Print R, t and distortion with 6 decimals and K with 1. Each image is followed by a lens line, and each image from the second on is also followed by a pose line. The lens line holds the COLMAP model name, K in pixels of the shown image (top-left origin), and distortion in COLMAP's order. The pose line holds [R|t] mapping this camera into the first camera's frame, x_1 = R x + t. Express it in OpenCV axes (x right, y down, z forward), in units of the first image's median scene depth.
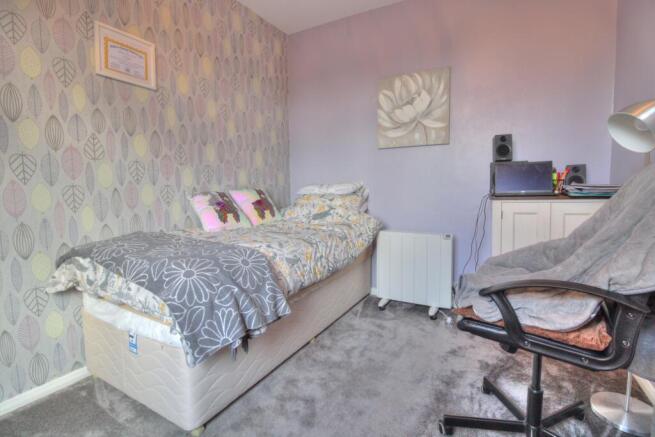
lens RADIAL K [[310.1, 0, 333.2], [0, 310.1, 211.4], [0, 0, 1]] dist [-0.001071, -0.000542]
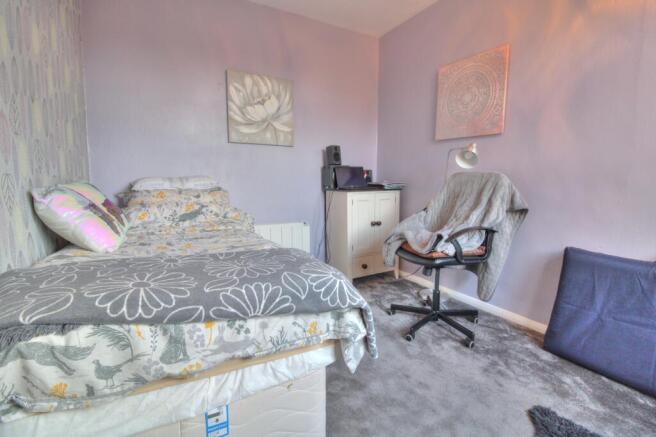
lens RADIAL K [[310.6, 0, 333.7], [0, 310.6, 211.4], [0, 0, 1]] dist [-0.001071, -0.000542]
pose [[0.519797, -0.068958, 0.851502, -0.559440], [0.058748, 0.997263, 0.044900, -0.013184], [-0.852268, 0.026685, 0.522425, 0.243320]]
